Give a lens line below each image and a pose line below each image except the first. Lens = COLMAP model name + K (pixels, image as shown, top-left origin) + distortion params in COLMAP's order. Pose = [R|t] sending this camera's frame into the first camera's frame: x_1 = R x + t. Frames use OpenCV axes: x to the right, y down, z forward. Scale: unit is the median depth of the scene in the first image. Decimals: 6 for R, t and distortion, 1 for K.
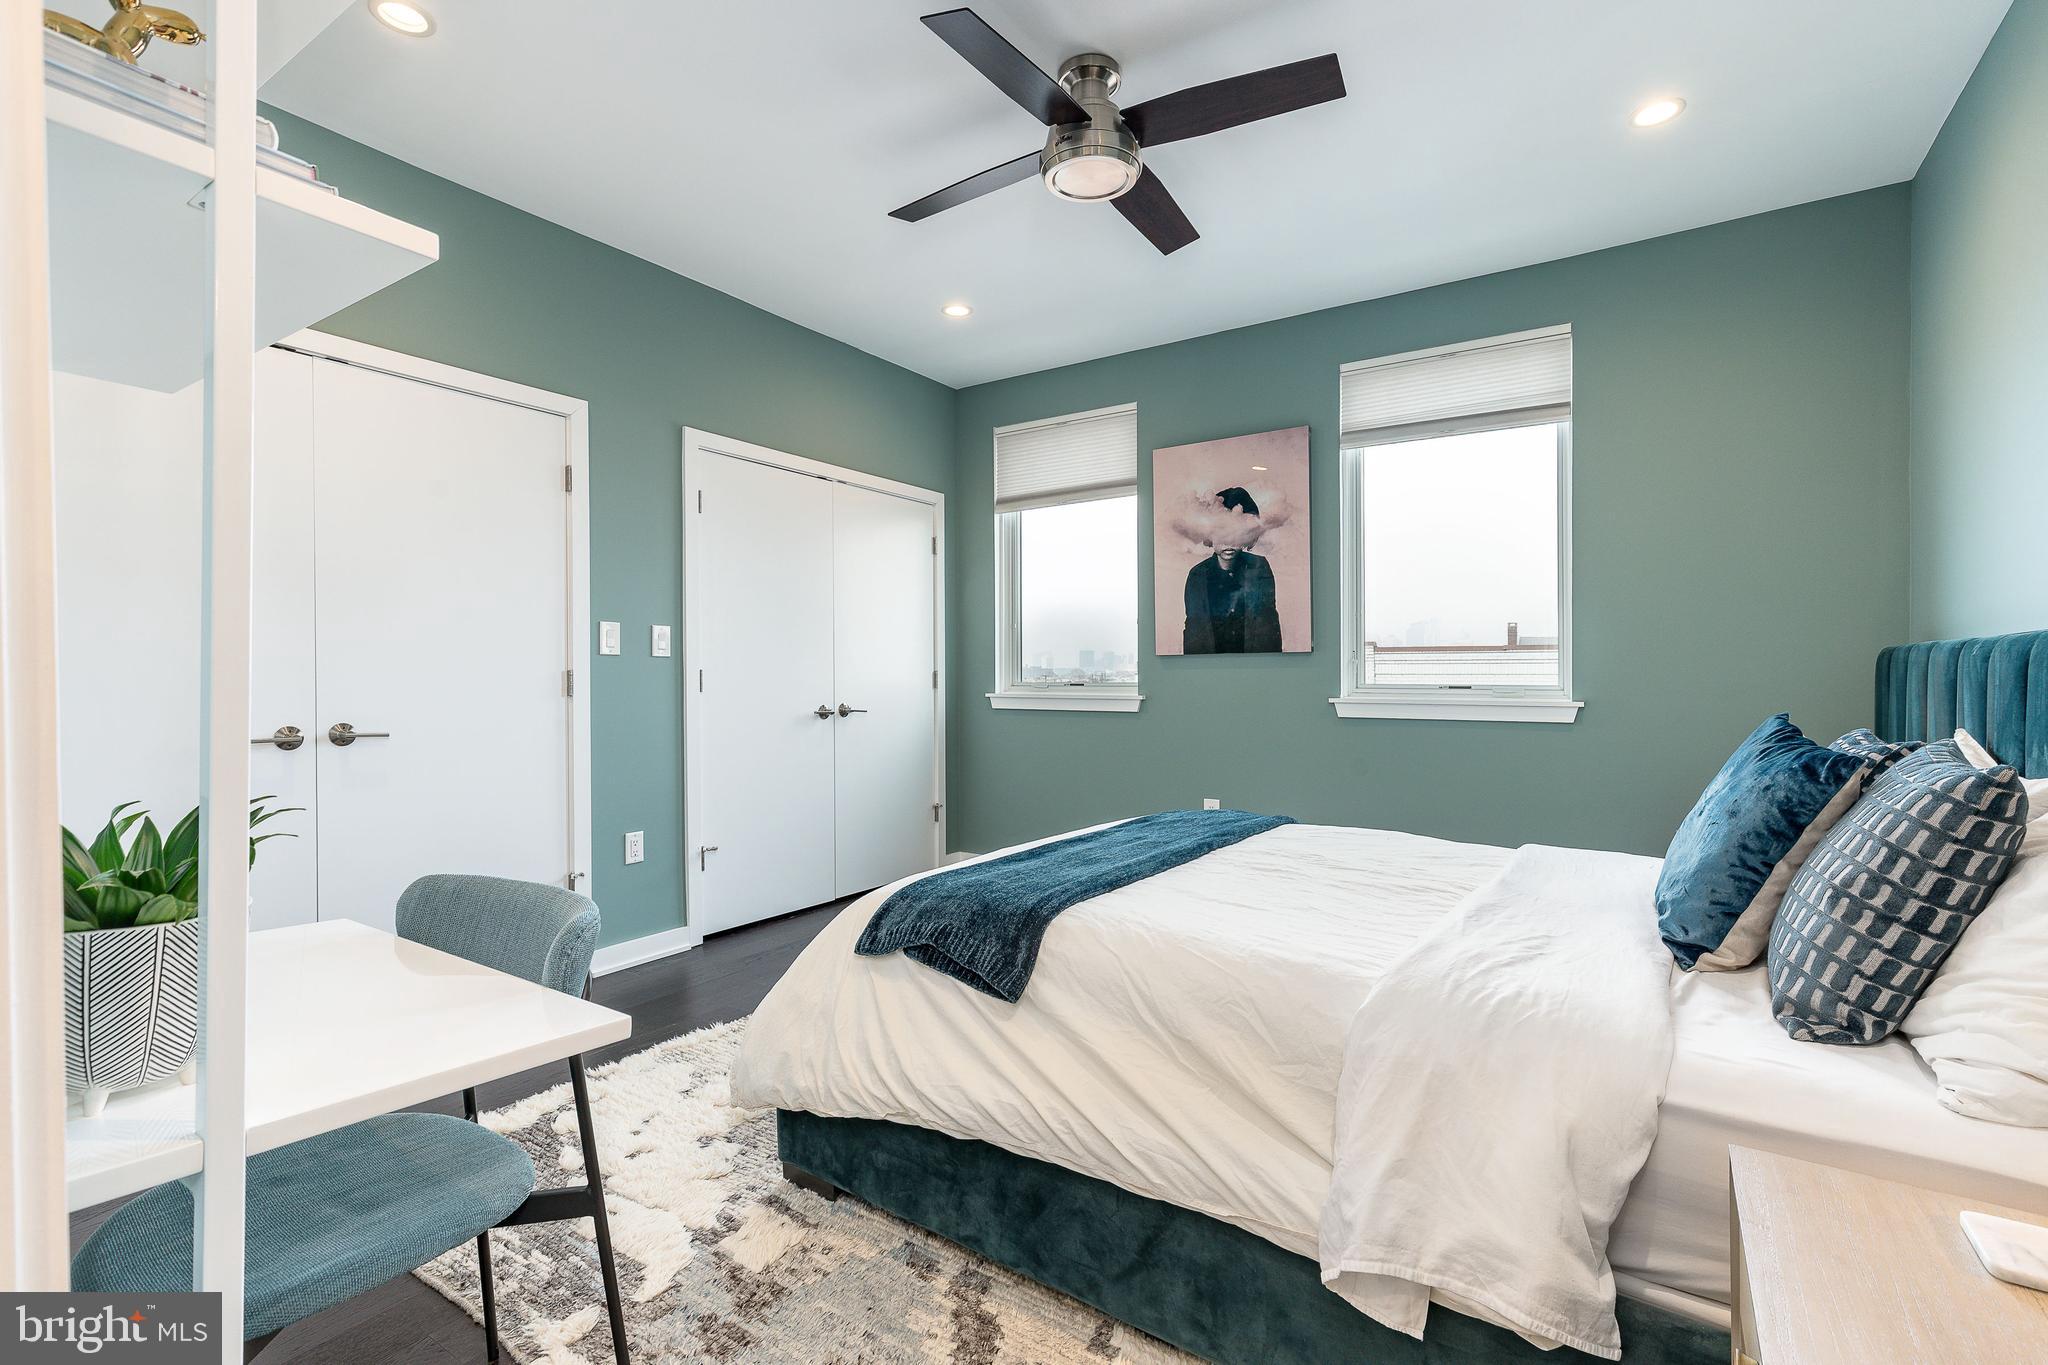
lens RADIAL K [[913.9, 0, 1037.6], [0, 913.9, 681.2], [0, 0, 1]] dist [0.005836, -0.001305]
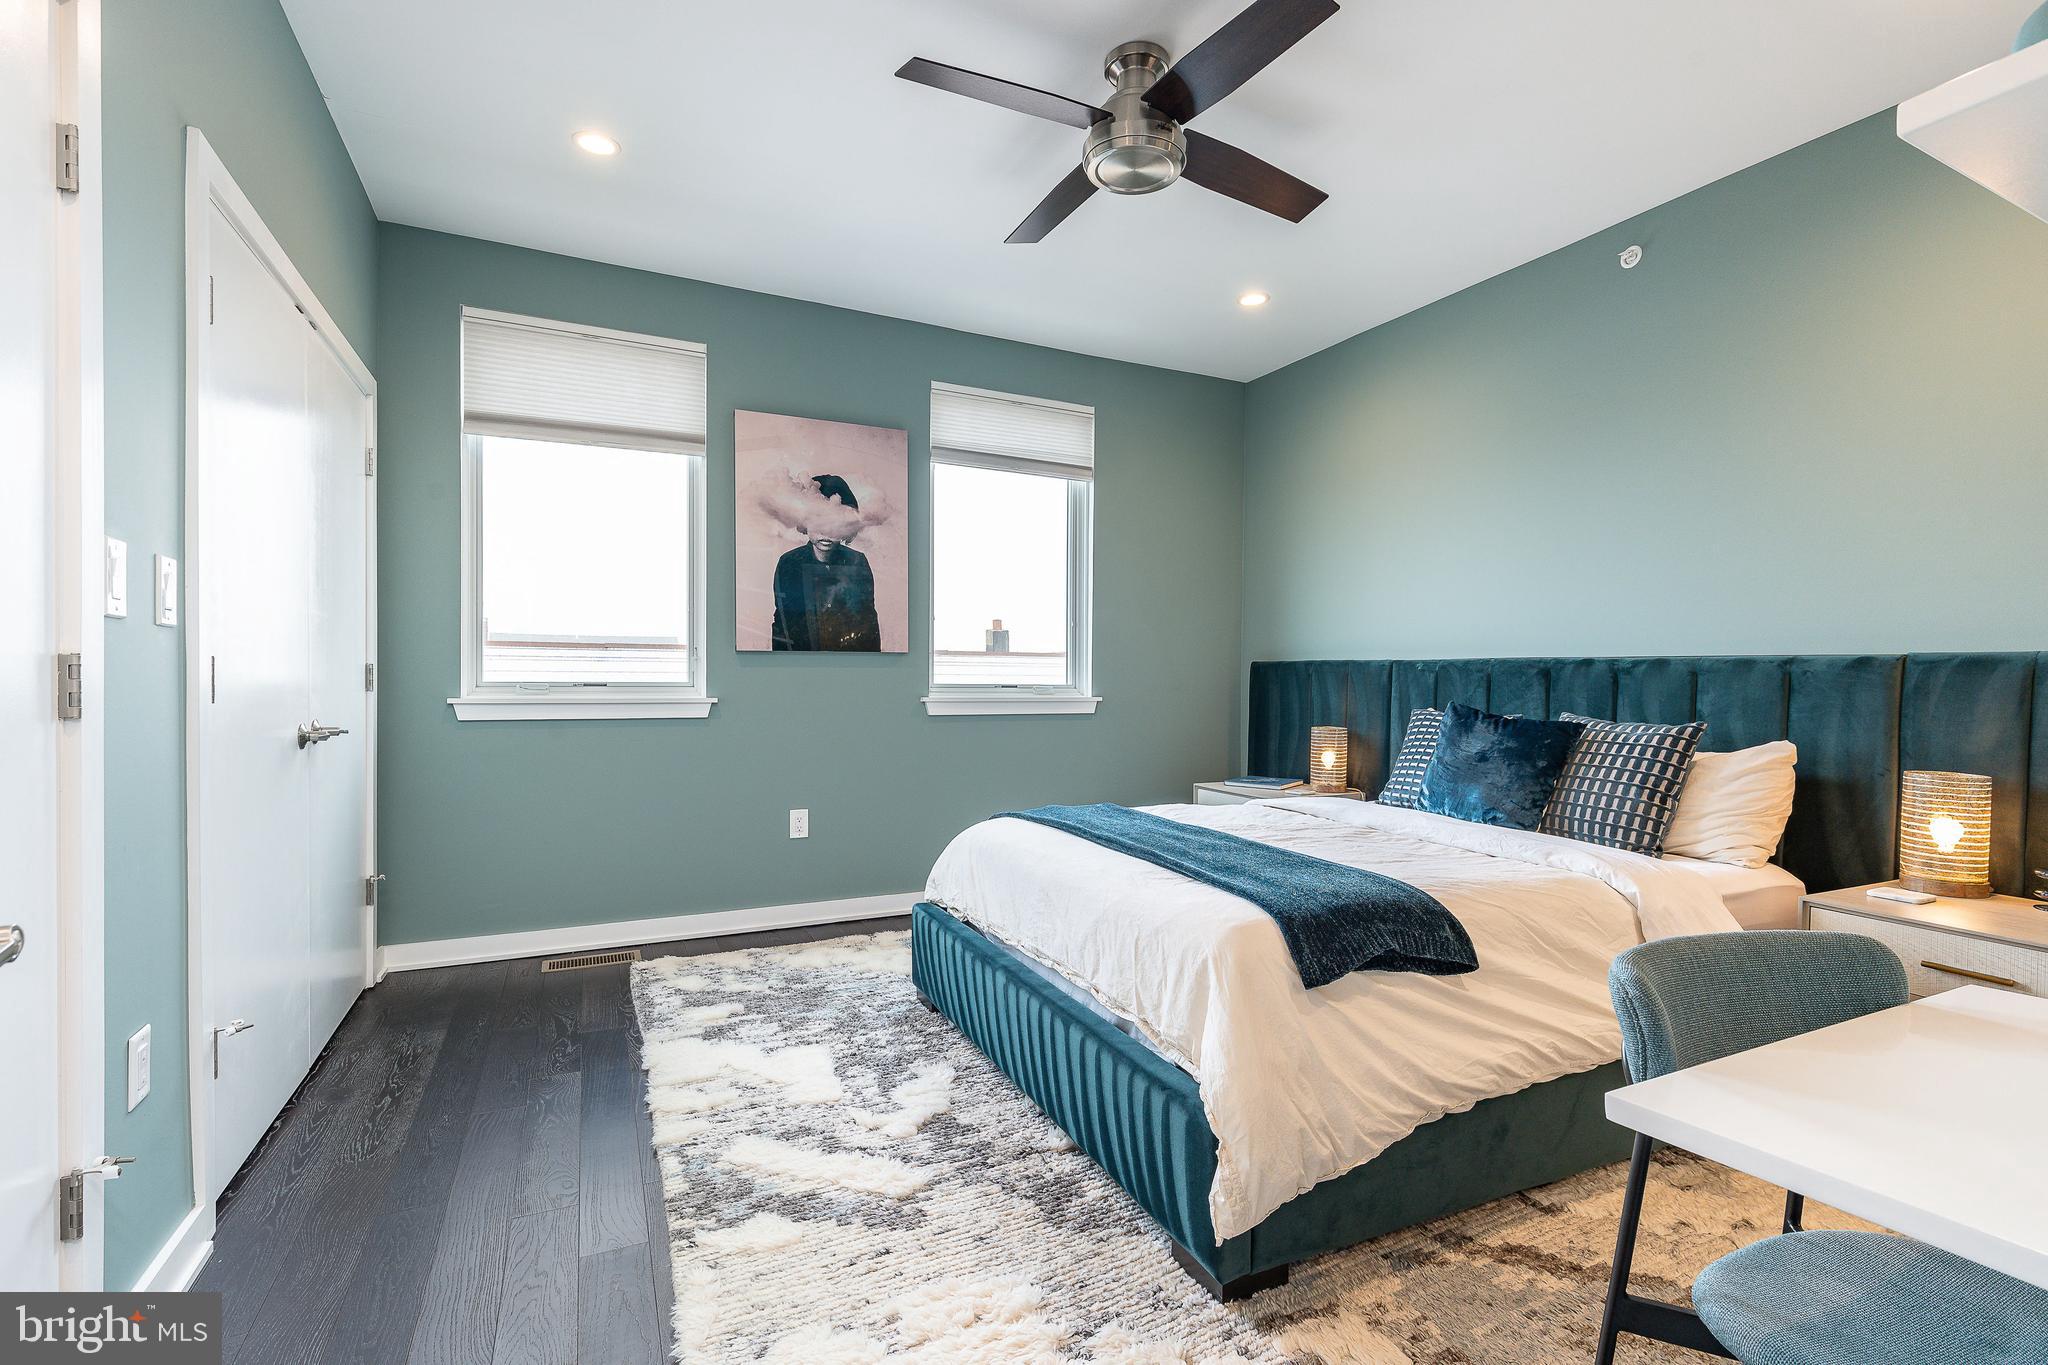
lens RADIAL K [[913.9, 0, 1017.4], [0, 913.9, 690.5], [0, 0, 1]] dist [0.005836, -0.001305]
pose [[0.513386, -0.008068, 0.858120, -0.497699], [-0.003984, 0.999923, 0.011784, -0.002030], [-0.858149, -0.009468, 0.513314, 0.352281]]
